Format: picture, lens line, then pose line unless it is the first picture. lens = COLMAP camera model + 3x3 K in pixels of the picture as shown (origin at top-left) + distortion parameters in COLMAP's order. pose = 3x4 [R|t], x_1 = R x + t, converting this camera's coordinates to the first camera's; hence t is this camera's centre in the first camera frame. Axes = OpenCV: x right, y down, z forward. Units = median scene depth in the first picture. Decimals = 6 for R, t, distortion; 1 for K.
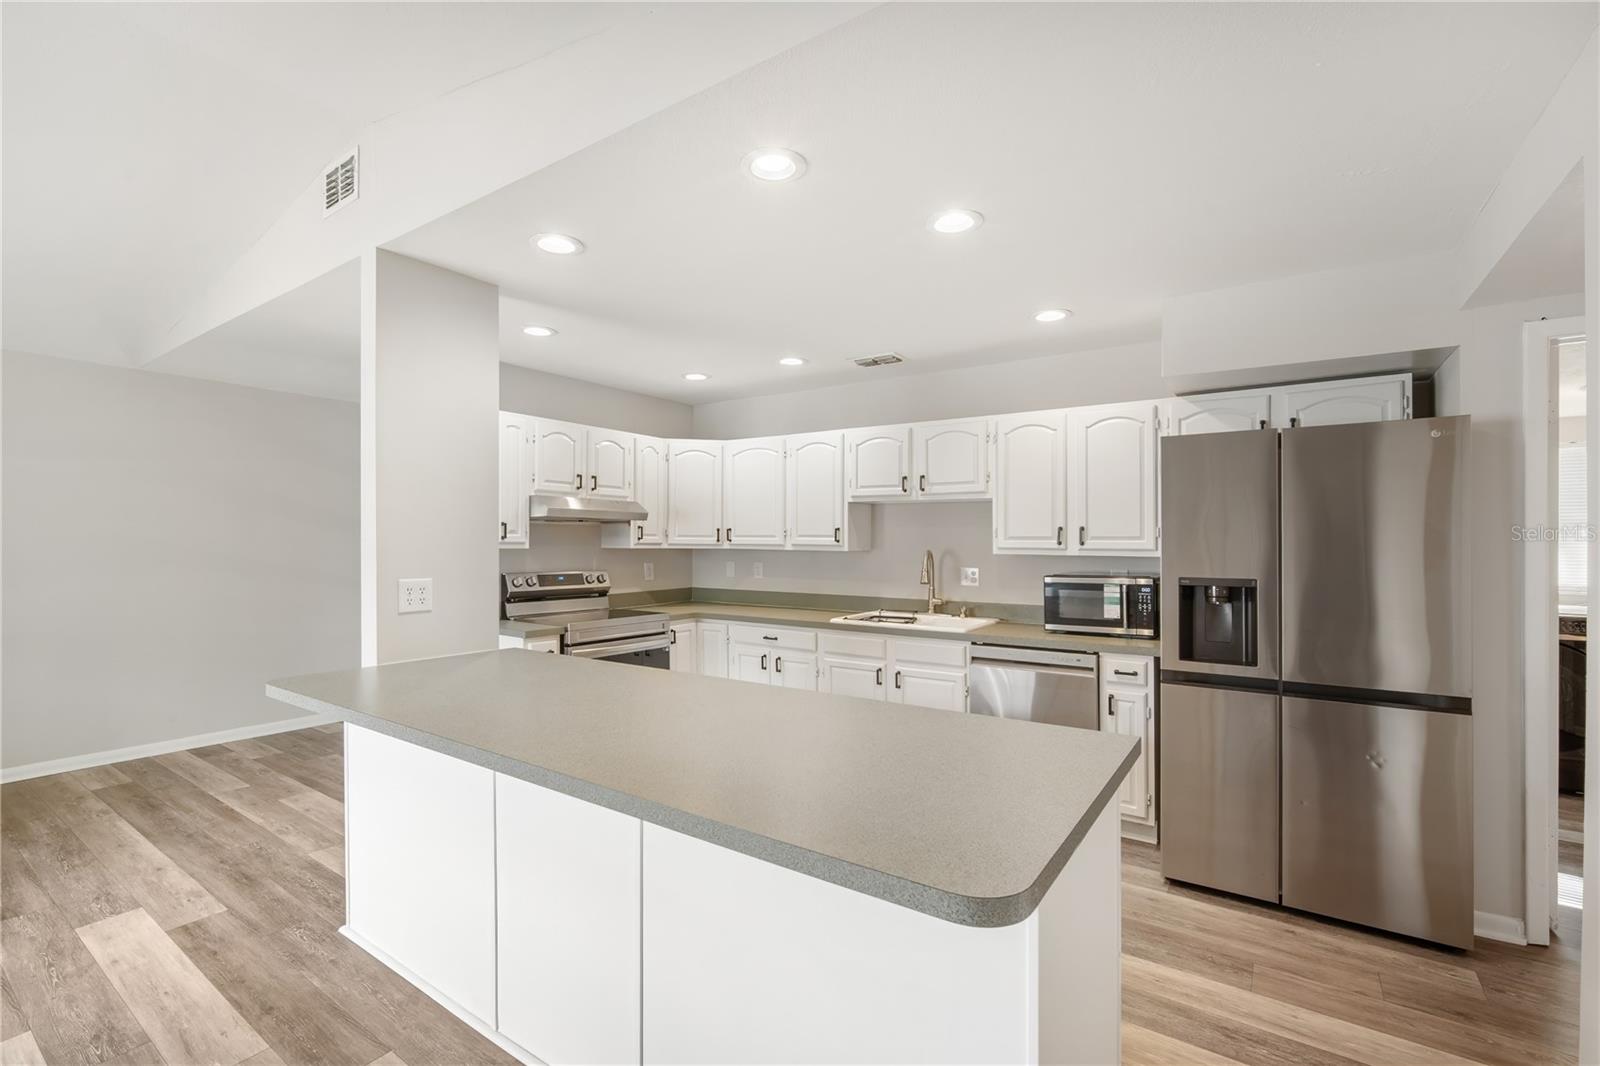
lens RADIAL K [[706.2, 0, 805.1], [0, 706.2, 533.7], [0, 0, 1]] dist [-0.008532, 0.000863]
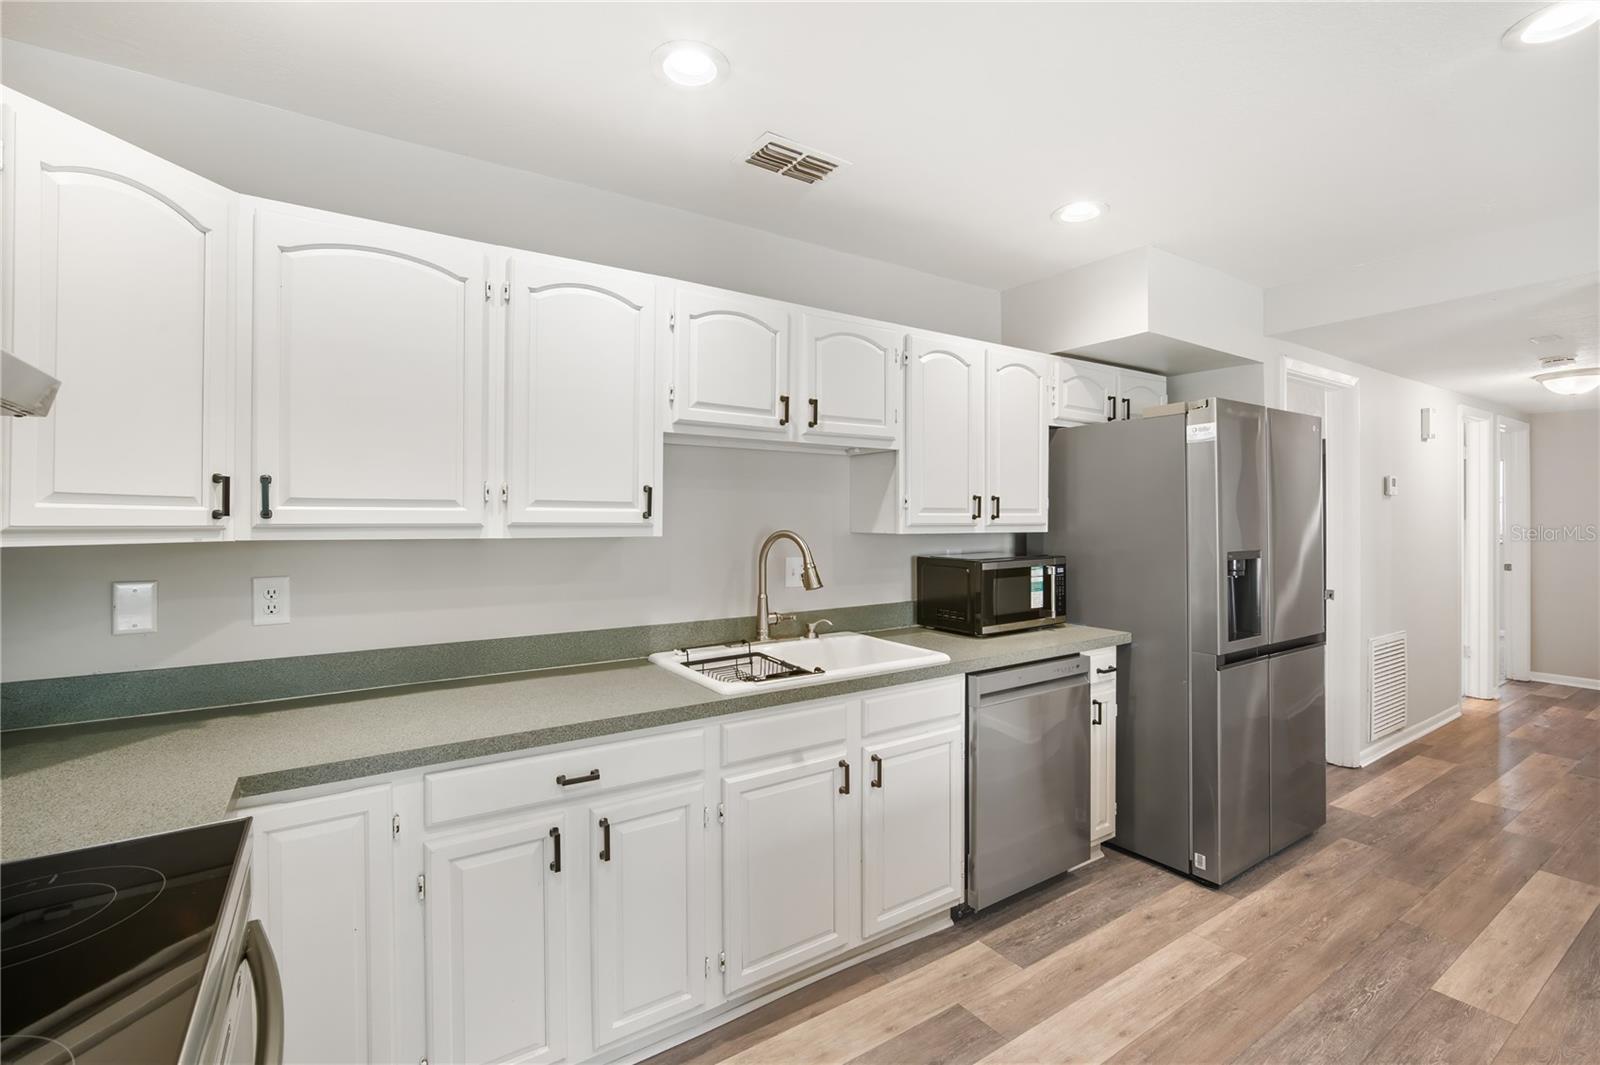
lens RADIAL K [[712.6, 0, 799.8], [0, 712.6, 514.8], [0, 0, 1]] dist [-0.009862, 0.000457]
pose [[0.382517, -0.004550, 0.923937, -0.388217], [-0.007712, 0.999937, 0.008117, 0.006353], [-0.923916, -0.010230, 0.382457, 0.834394]]
